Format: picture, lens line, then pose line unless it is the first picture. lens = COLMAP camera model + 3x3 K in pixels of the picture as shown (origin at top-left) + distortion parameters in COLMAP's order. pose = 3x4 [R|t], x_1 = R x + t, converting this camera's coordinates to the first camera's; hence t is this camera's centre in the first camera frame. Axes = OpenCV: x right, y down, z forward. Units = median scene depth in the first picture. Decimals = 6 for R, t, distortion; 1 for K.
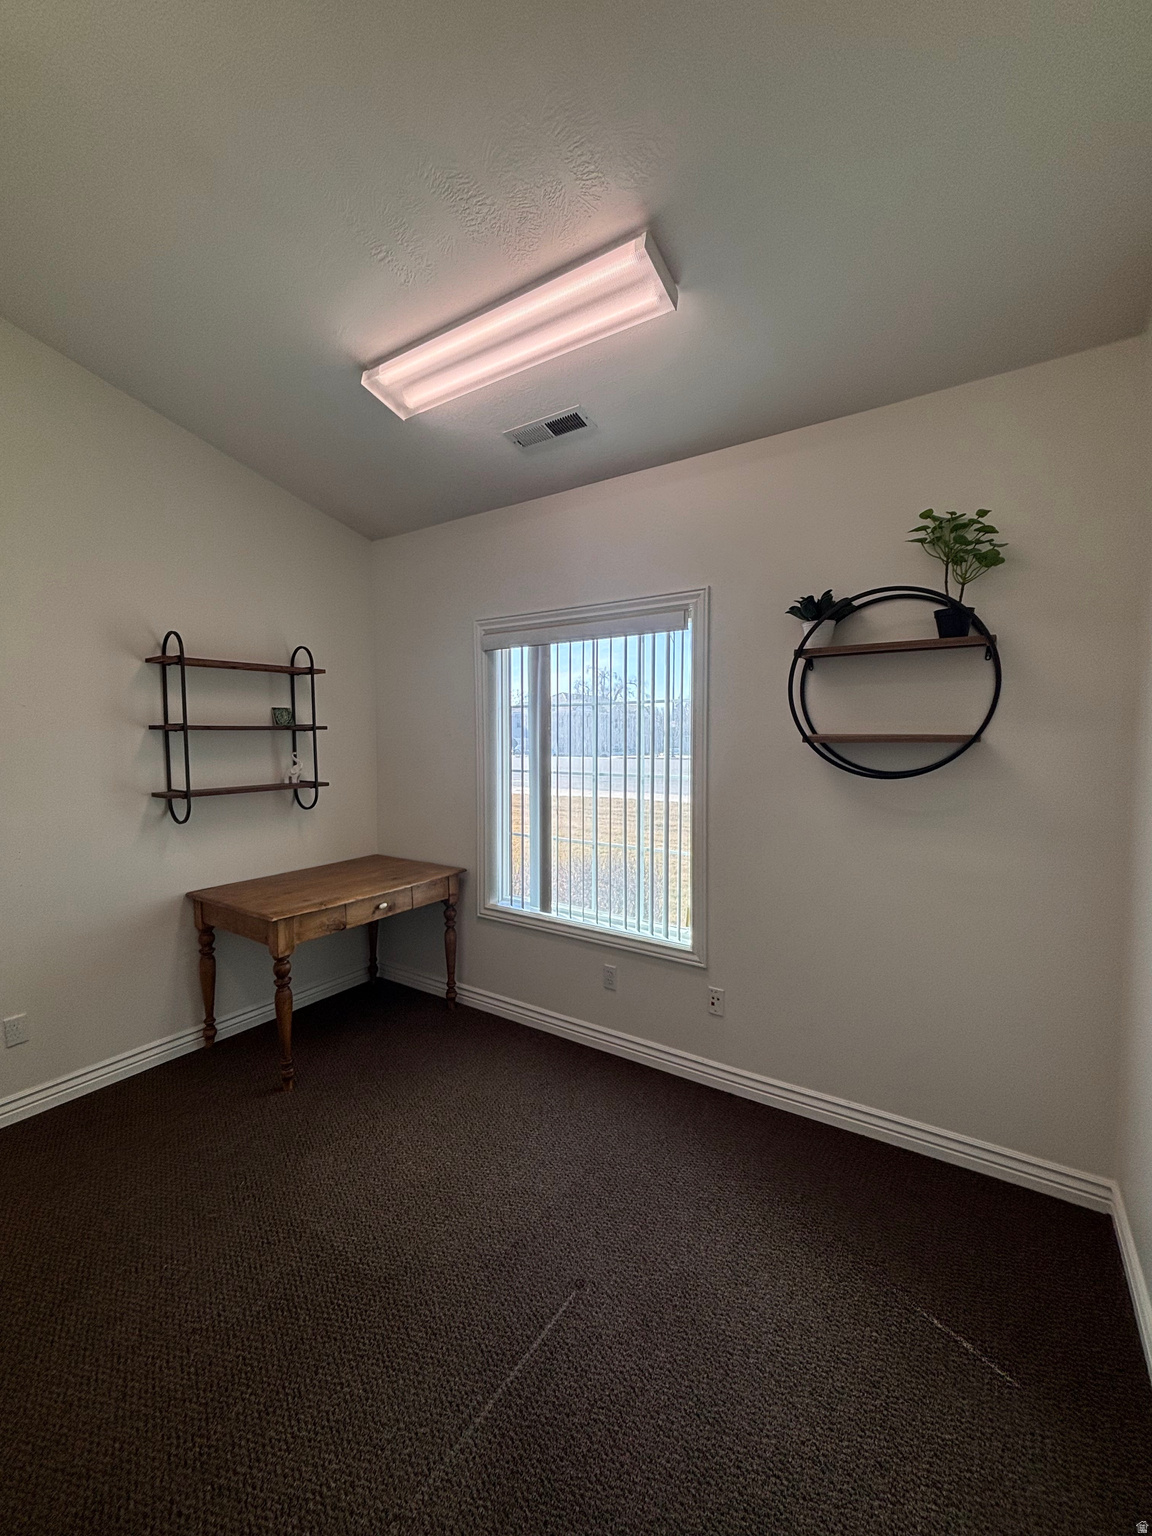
lens RADIAL K [[625.5, 0, 578.5], [0, 625.5, 766.7], [0, 0, 1]] dist [-0.010895, 0.002436]
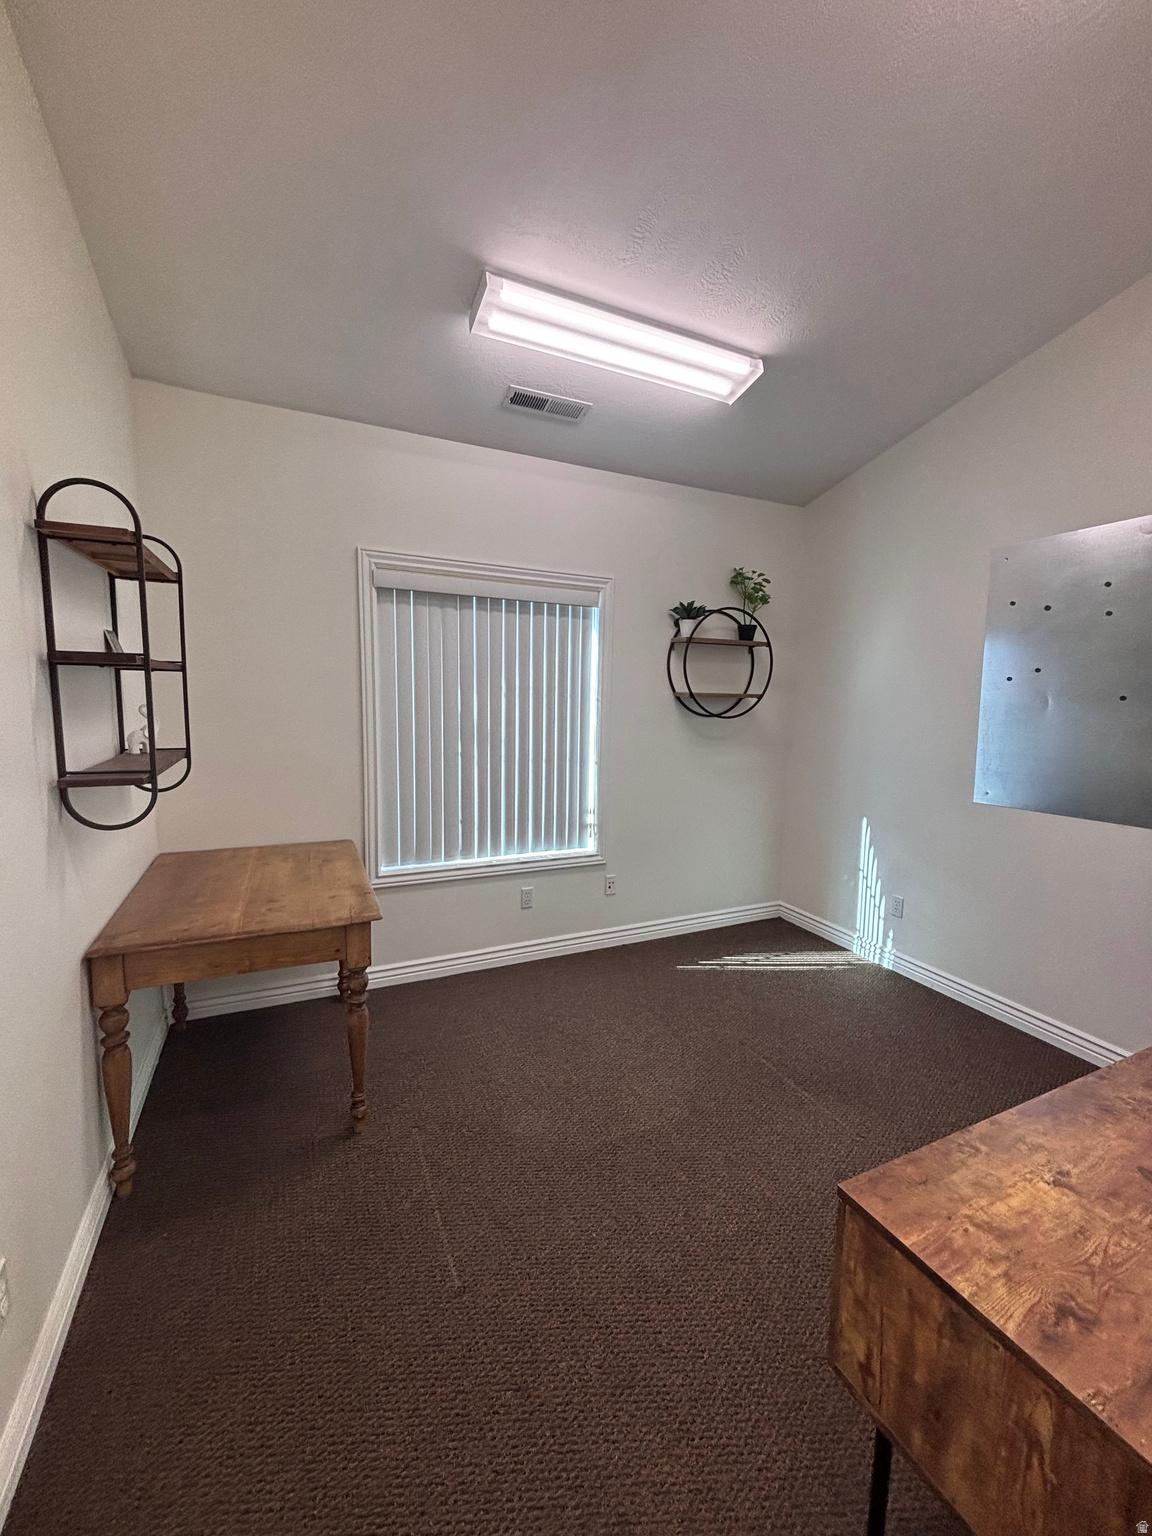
lens RADIAL K [[625.5, 0, 588.1], [0, 625.5, 772.5], [0, 0, 1]] dist [-0.010895, 0.002436]
pose [[0.505534, -0.096004, 0.857449, -1.098512], [0.016201, 0.994671, 0.101817, -0.015373], [-0.862655, -0.037581, 0.504395, 0.407339]]
